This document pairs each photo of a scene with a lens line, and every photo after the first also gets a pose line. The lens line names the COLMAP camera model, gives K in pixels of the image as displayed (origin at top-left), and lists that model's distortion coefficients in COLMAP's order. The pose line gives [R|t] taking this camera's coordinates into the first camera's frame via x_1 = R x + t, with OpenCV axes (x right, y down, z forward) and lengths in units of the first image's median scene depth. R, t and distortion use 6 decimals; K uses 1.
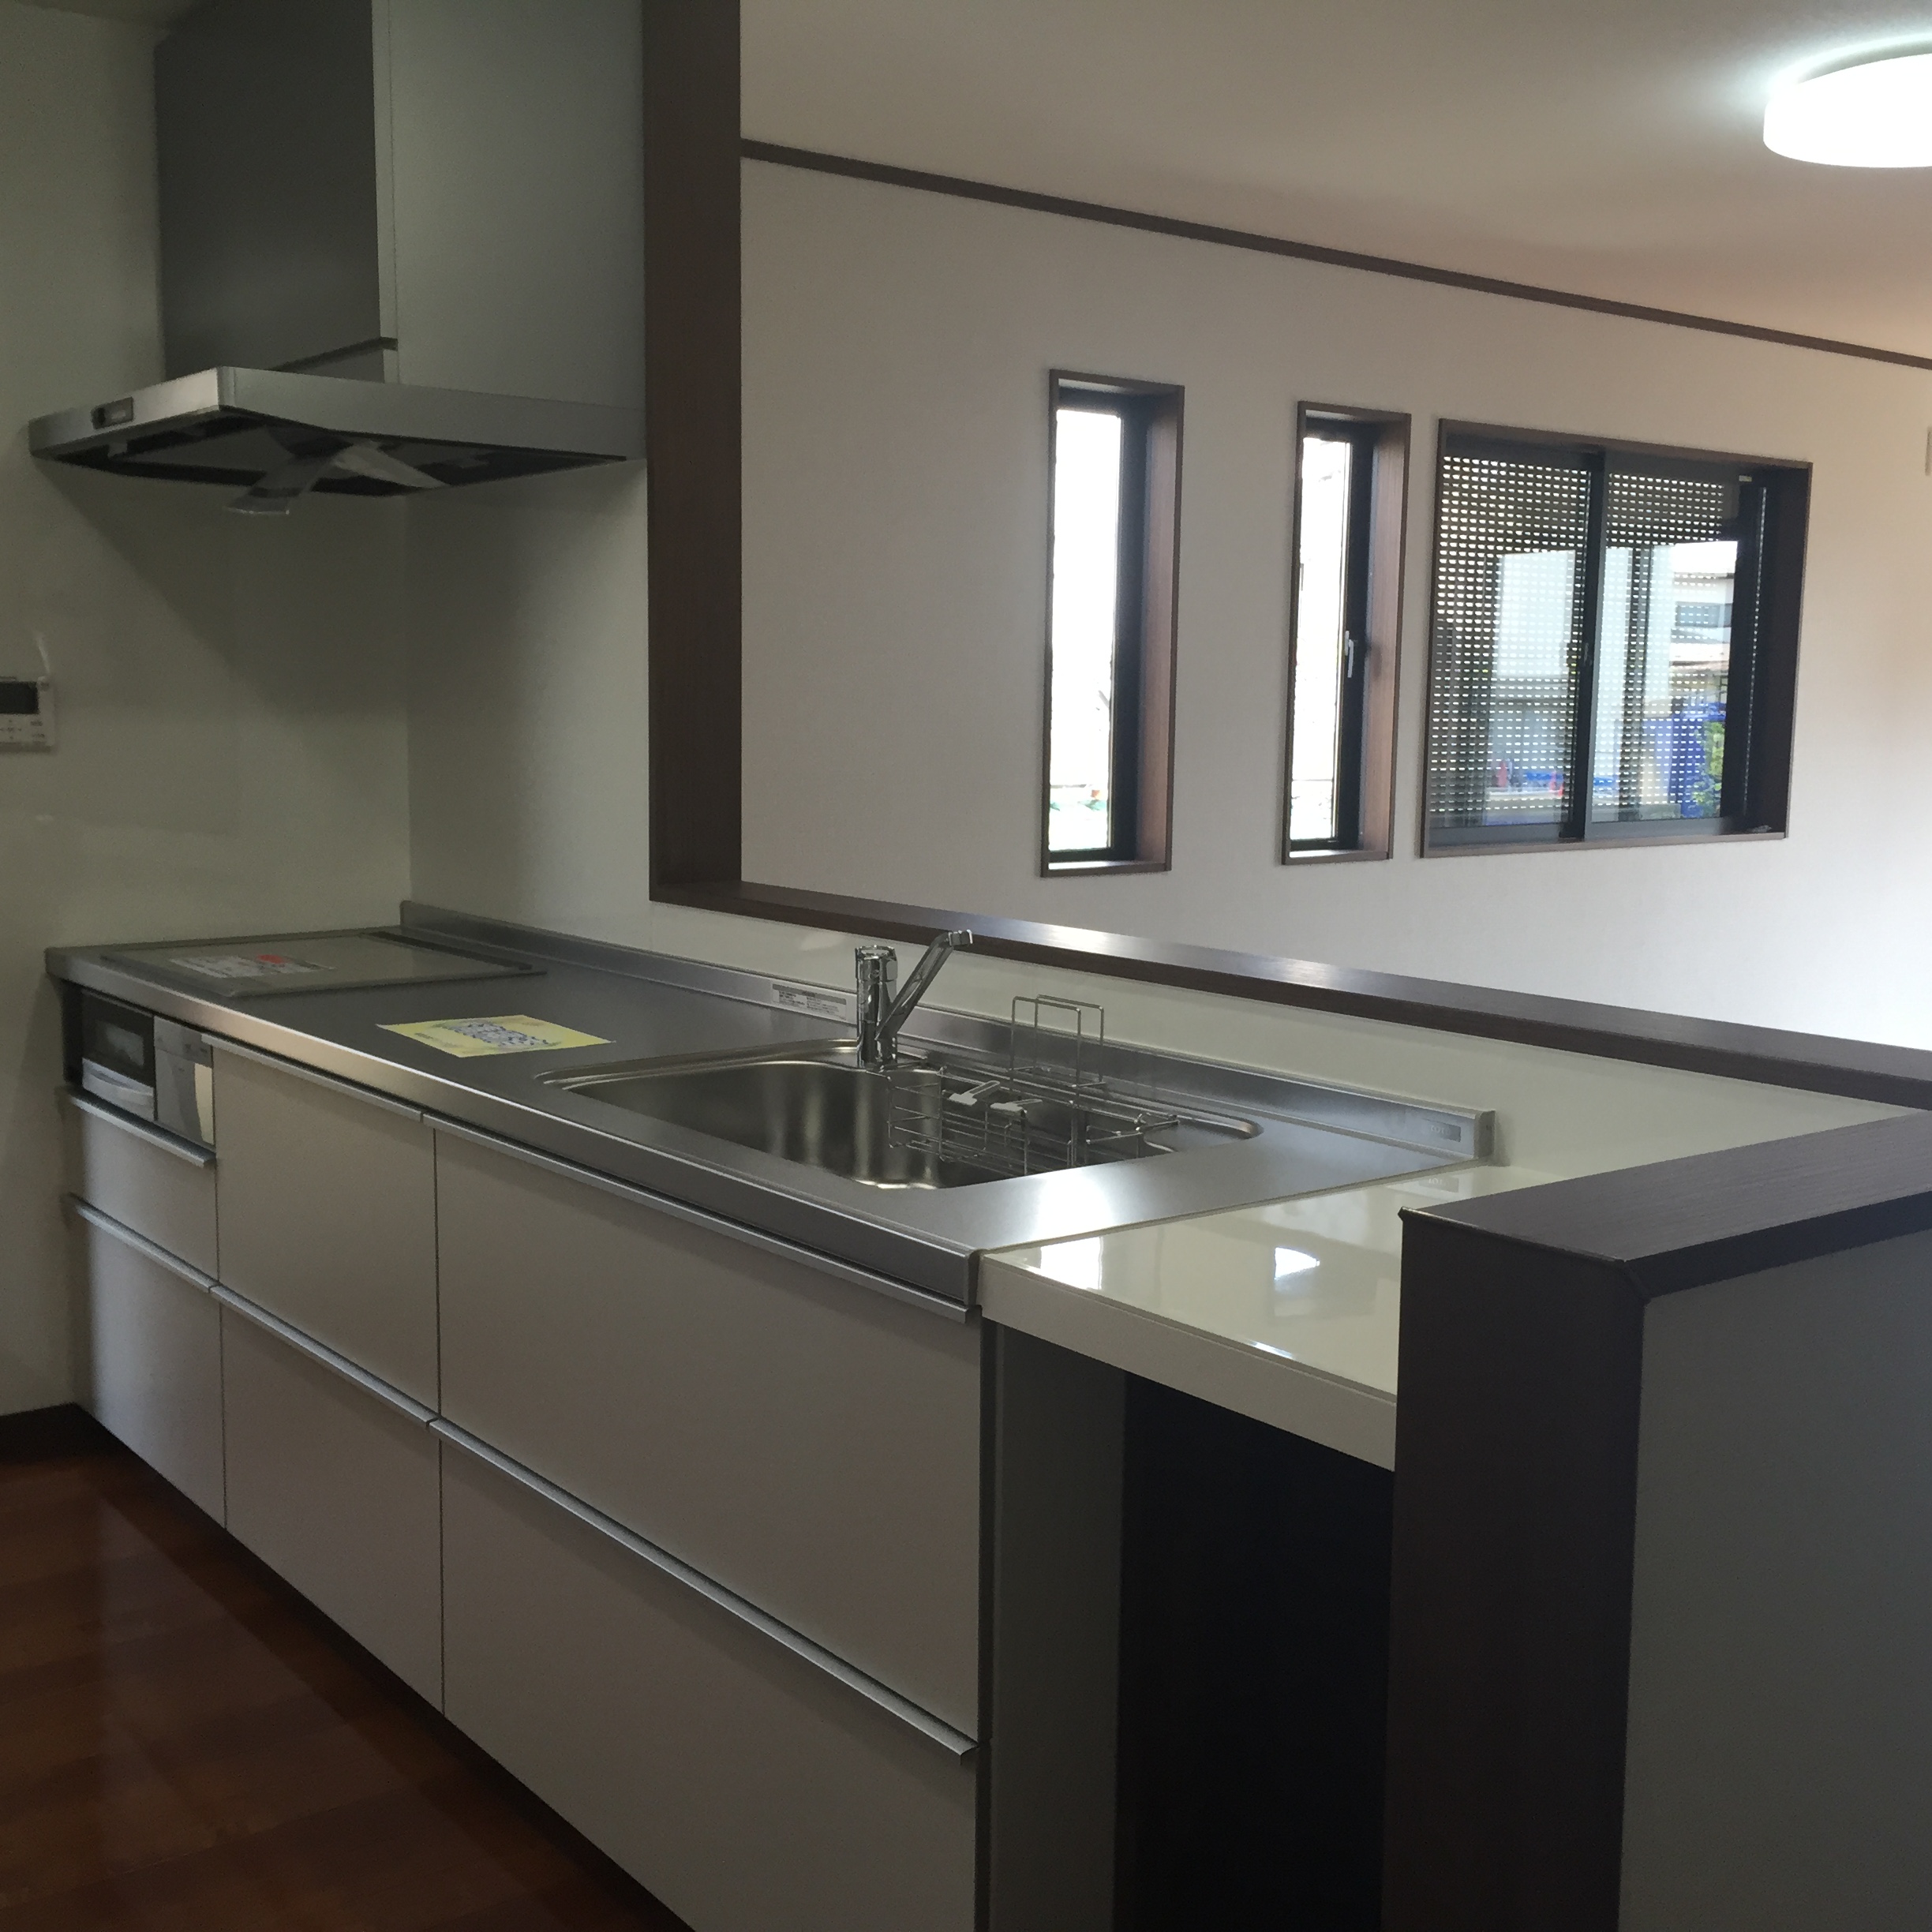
lens RADIAL K [[2230.6, 0, 966.0], [0, 2230.6, 966.0], [0, 0, 1]] dist [0.108327, -0.153567]
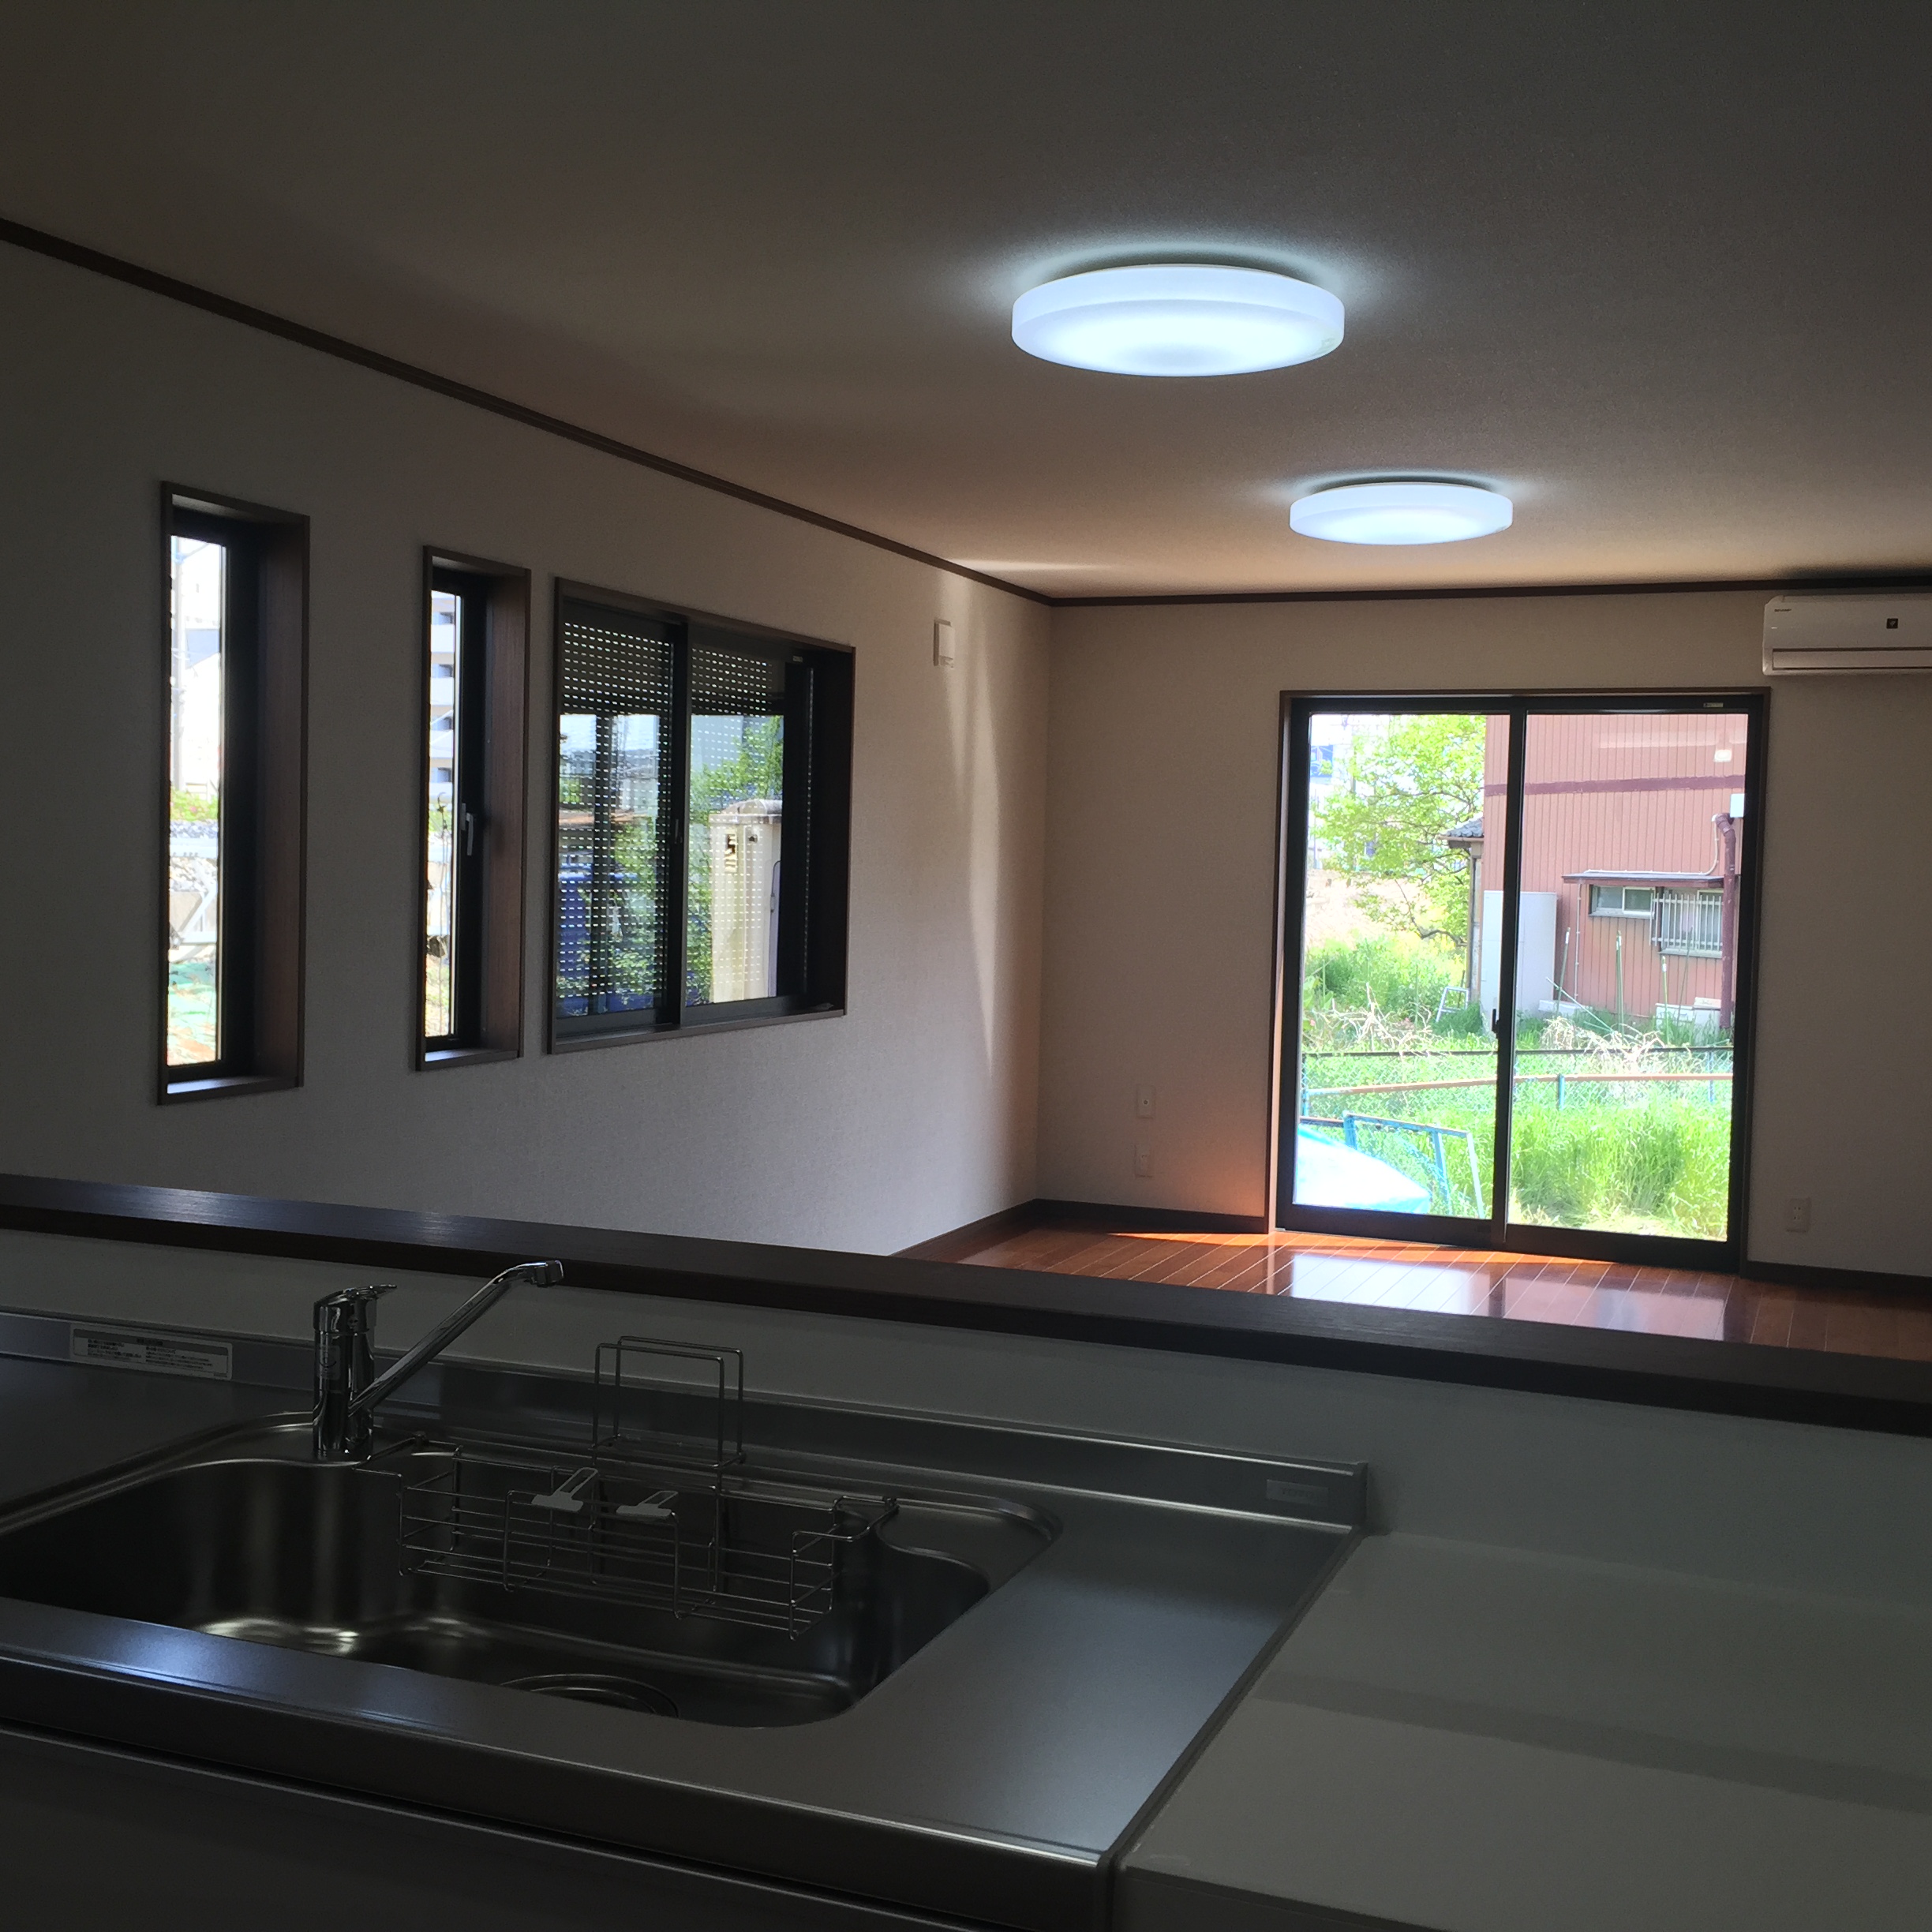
lens RADIAL K [[2230.6, 0, 966.0], [0, 2230.6, 966.0], [0, 0, 1]] dist [0.108327, -0.153567]
pose [[0.863161, -0.017819, 0.504615, -0.112305], [0.050357, 0.997433, -0.050915, -0.030605], [-0.502412, 0.069359, 0.861842, 0.140797]]
